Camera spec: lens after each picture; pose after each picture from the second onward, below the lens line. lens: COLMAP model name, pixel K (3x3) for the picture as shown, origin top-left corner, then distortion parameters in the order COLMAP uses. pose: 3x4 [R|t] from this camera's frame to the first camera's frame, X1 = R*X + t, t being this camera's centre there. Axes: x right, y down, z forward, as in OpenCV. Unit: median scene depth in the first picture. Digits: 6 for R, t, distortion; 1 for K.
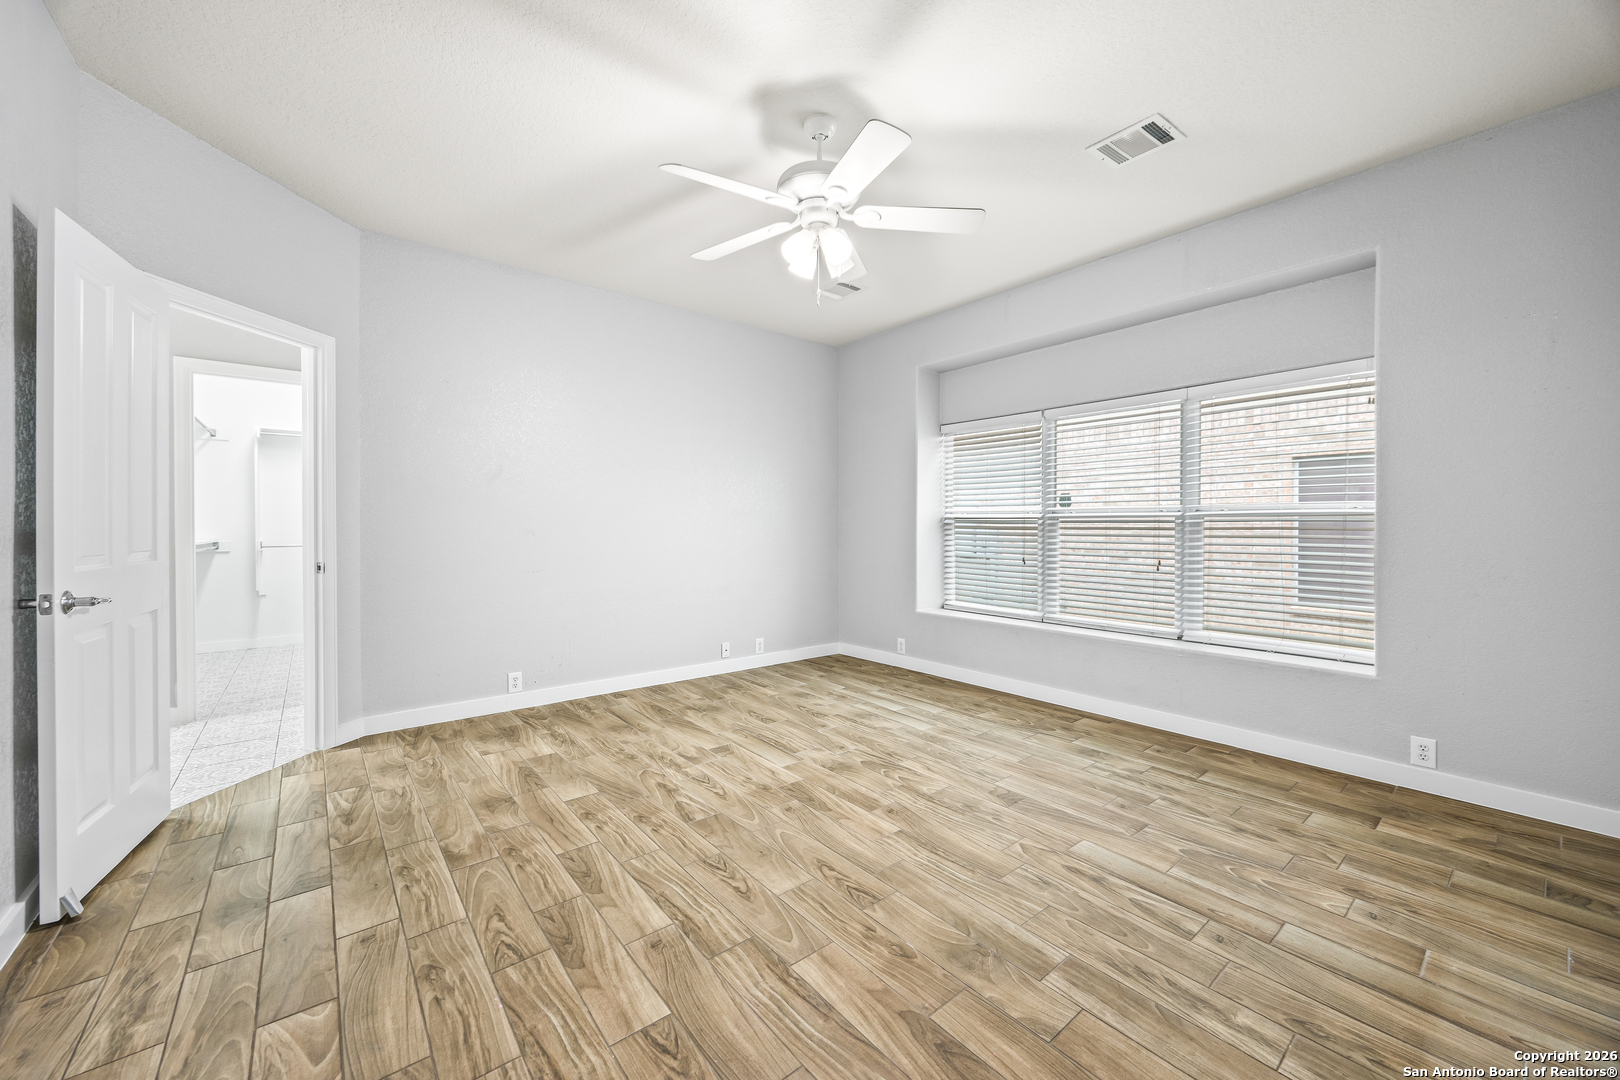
lens RADIAL K [[633.7, 0, 805.9], [0, 633.7, 535.7], [0, 0, 1]] dist [0.000564, -0.000793]
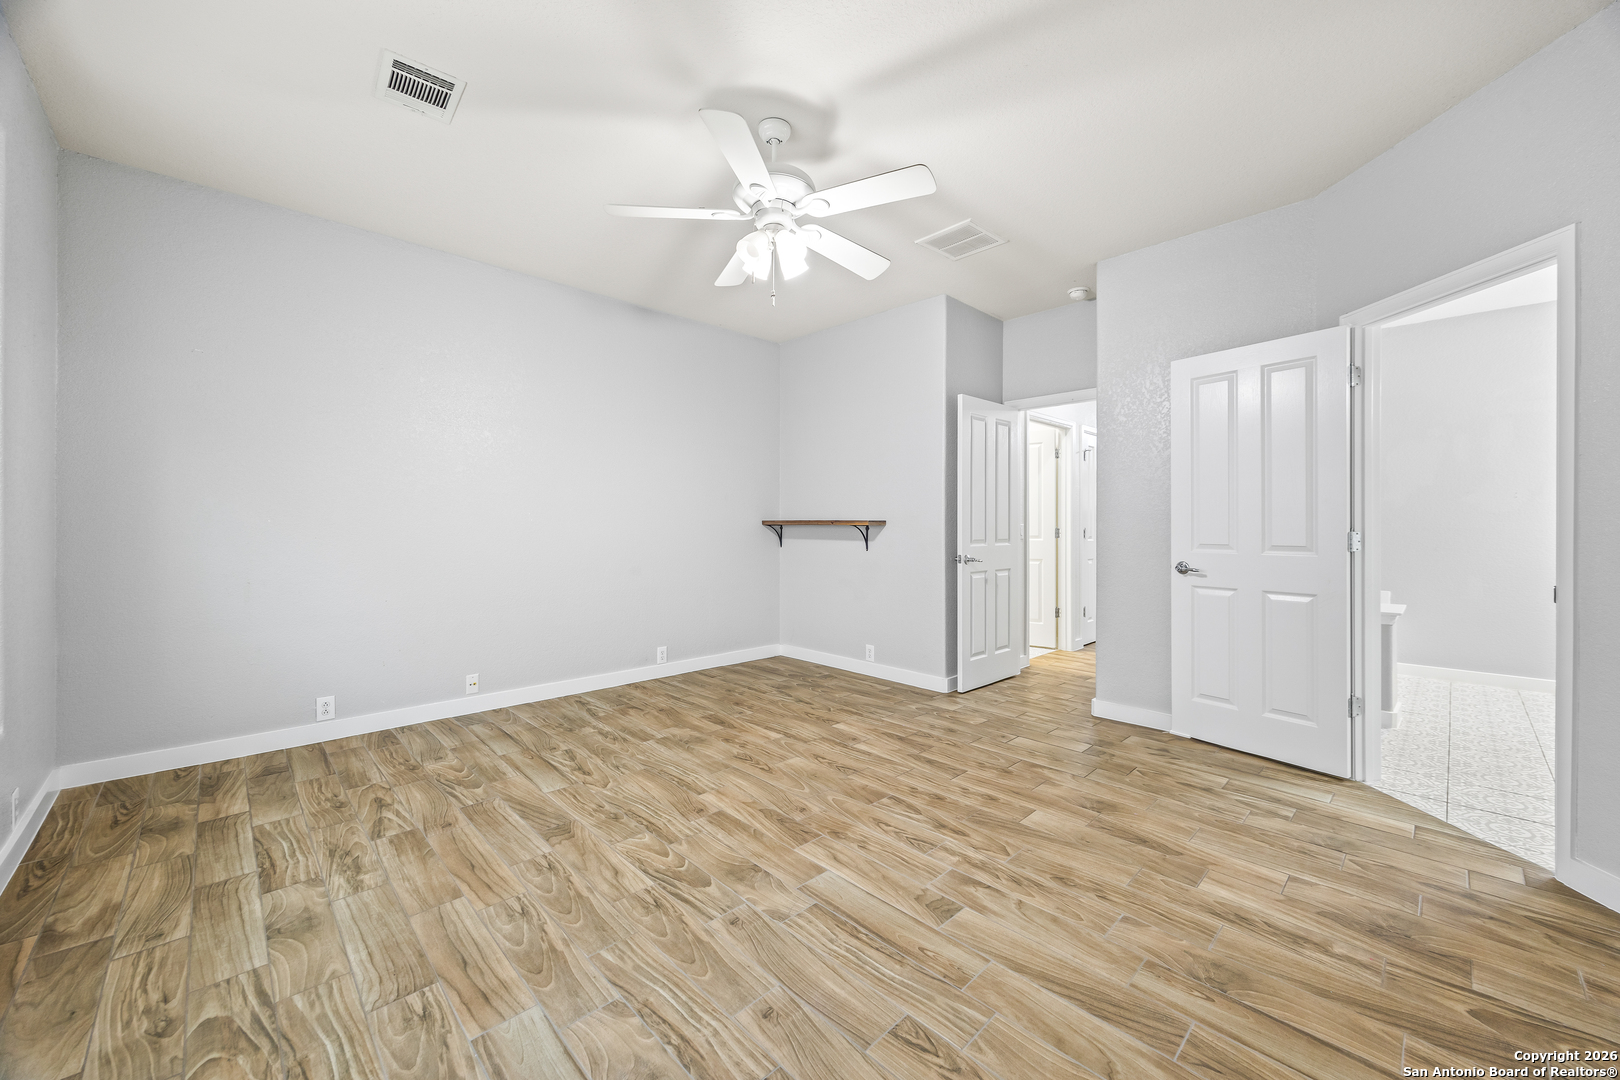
lens RADIAL K [[633.7, 0, 811.4], [0, 633.7, 522.9], [0, 0, 1]] dist [0.000564, -0.000793]
pose [[-0.995541, 0.001668, -0.094313, 0.051065], [0.000286, 0.999892, 0.014672, -0.032128], [0.094327, 0.014580, -0.995434, 1.939234]]
